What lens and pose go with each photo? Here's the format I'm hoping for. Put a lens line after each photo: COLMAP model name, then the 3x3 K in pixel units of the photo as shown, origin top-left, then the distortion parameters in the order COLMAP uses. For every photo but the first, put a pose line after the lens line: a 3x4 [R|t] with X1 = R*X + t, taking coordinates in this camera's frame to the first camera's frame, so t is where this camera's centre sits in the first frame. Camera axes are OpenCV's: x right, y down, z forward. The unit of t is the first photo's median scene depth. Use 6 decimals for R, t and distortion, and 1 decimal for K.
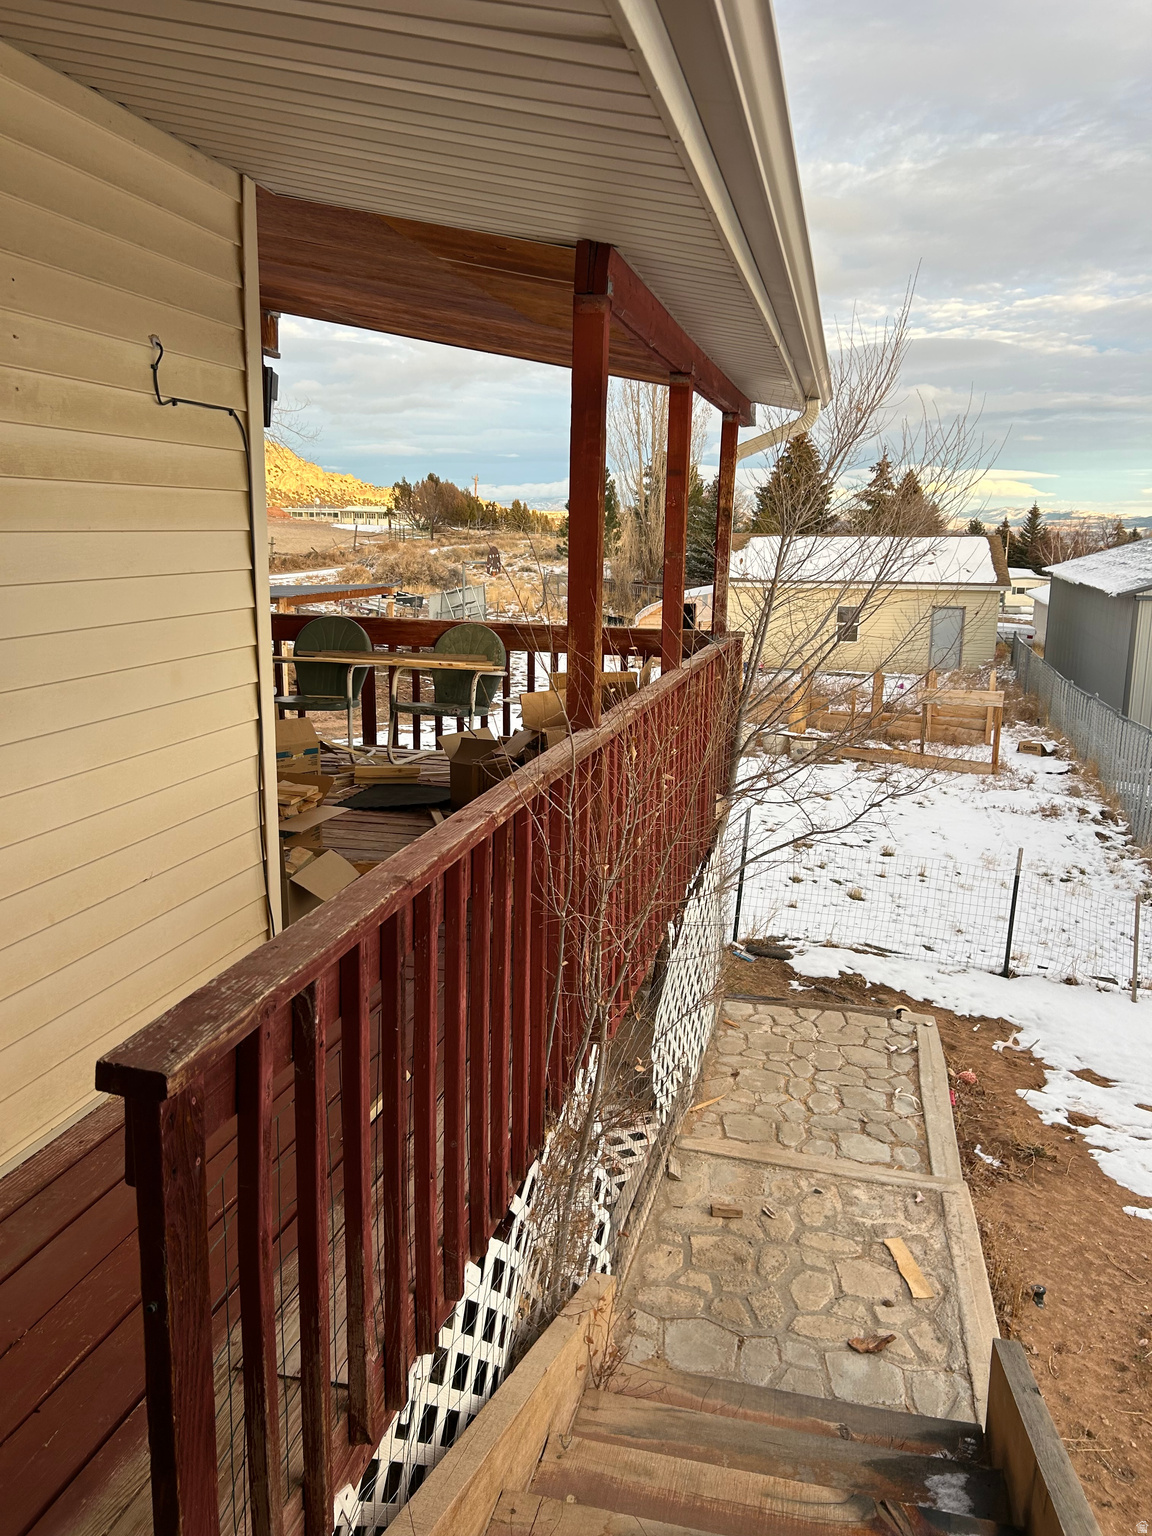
lens RADIAL K [[1161.8, 0, 576.0], [0, 1161.8, 768.0], [0, 0, 1]] dist [0.109054, -0.103503]
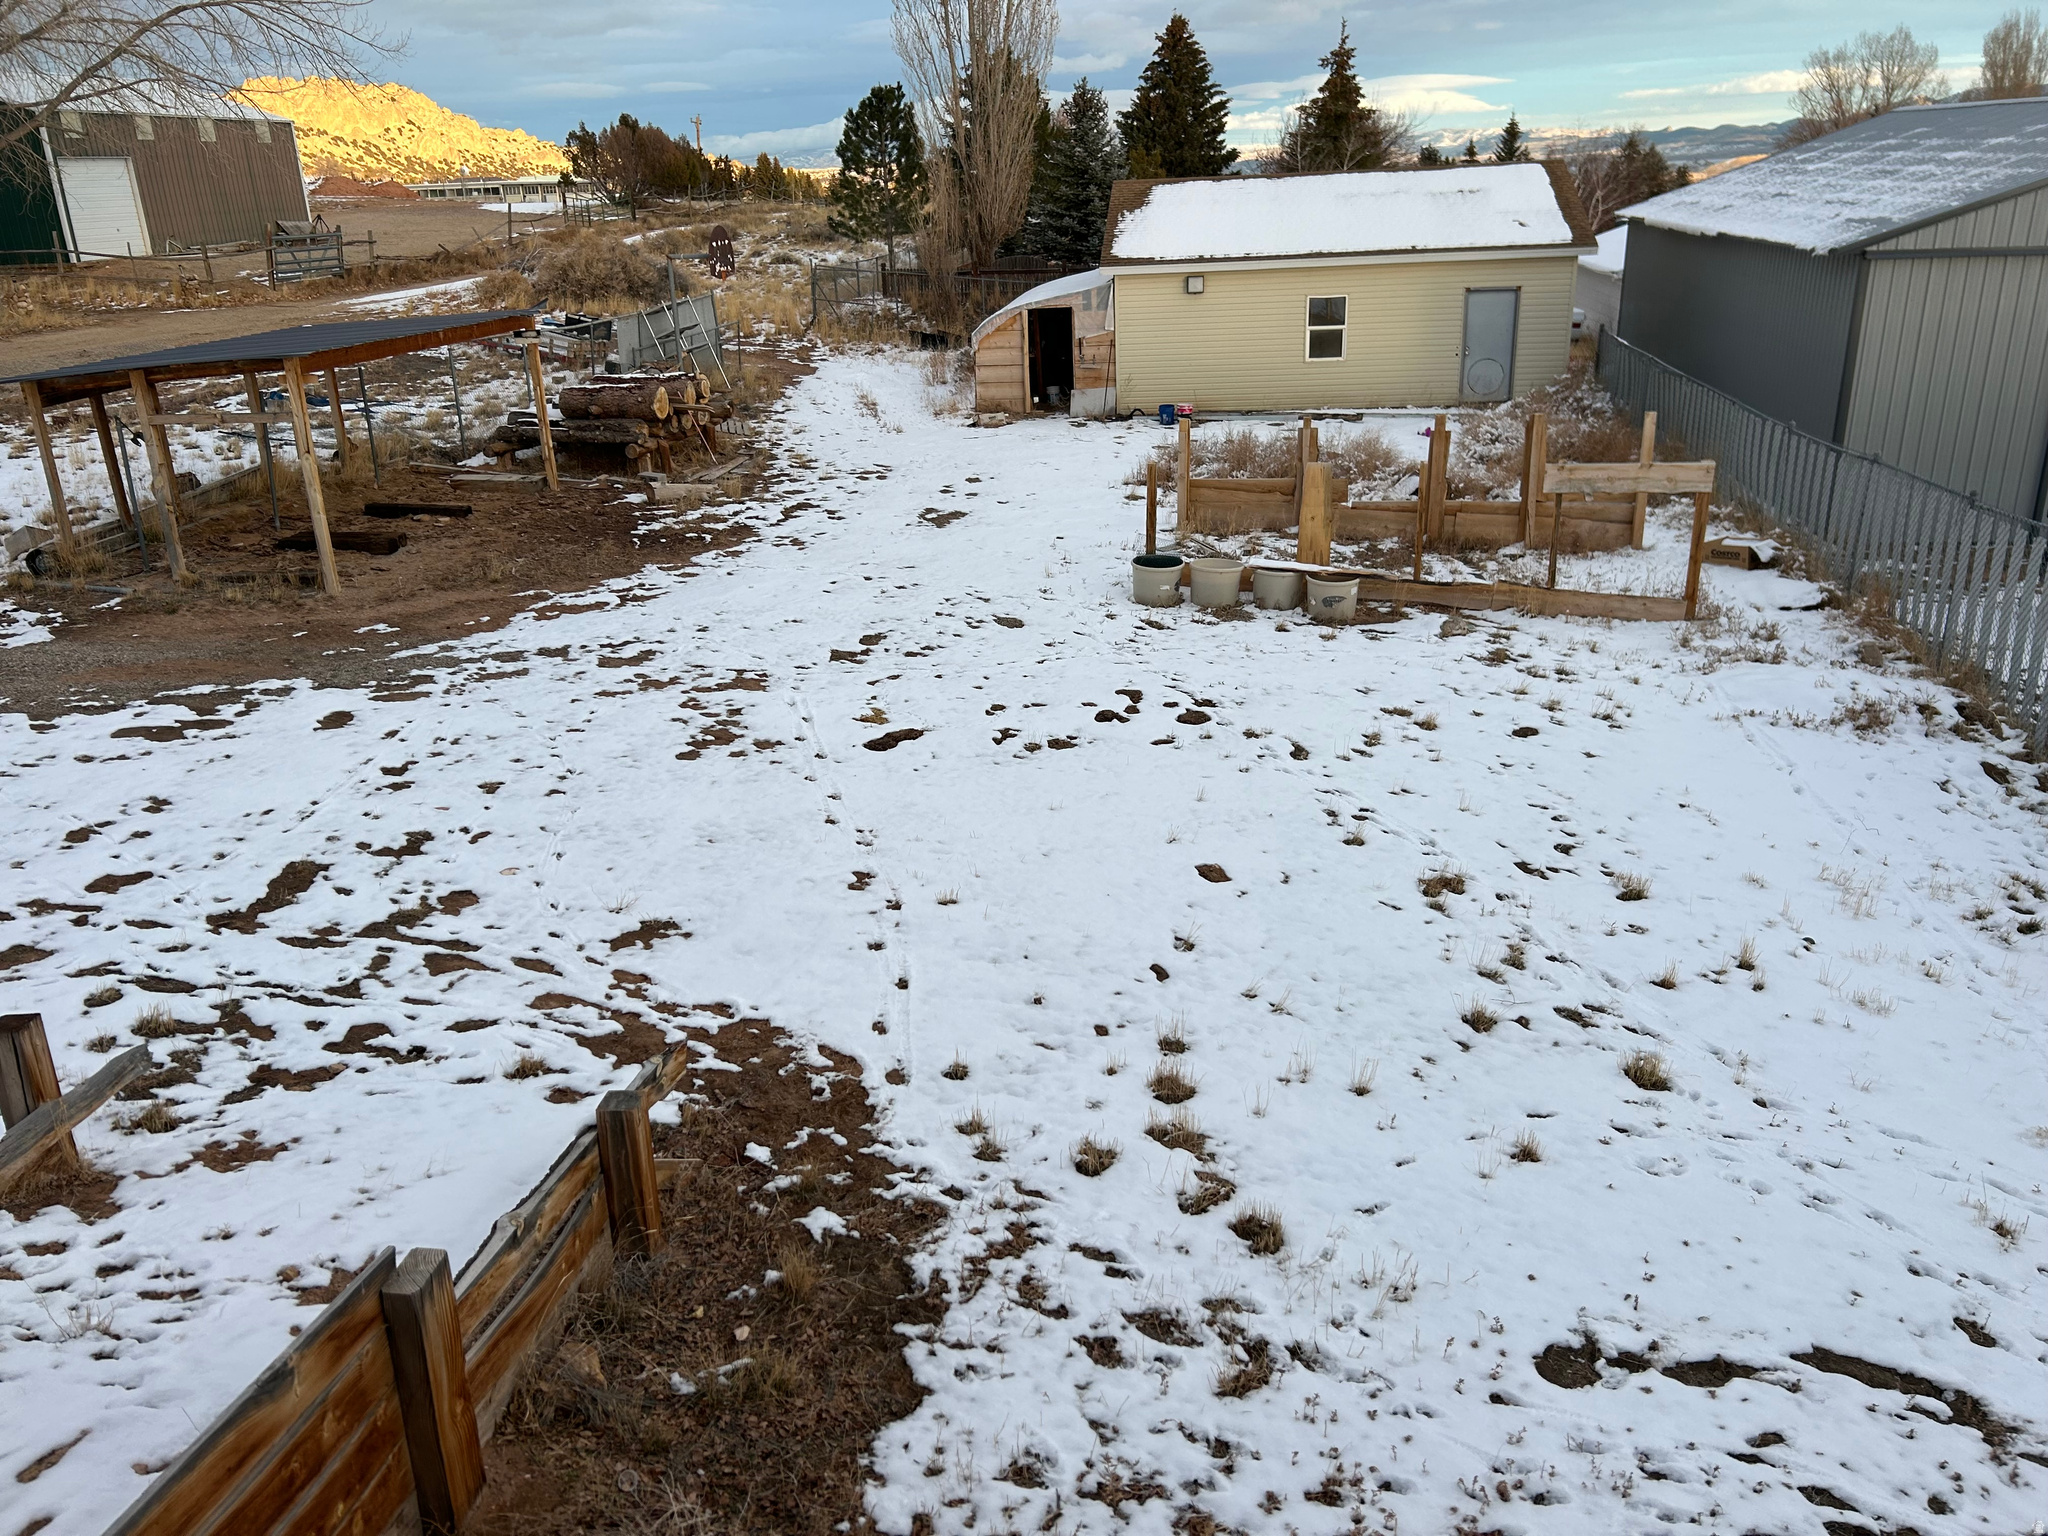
lens RADIAL K [[1570.0, 0, 974.0], [0, 1570.0, 772.4], [0, 0, 1]] dist [0.028943, 0.001945]
pose [[0.995929, -0.075325, 0.049506, -0.002974], [0.066951, 0.985920, 0.153232, -0.023997], [-0.060351, -0.149294, 0.986949, 0.126683]]
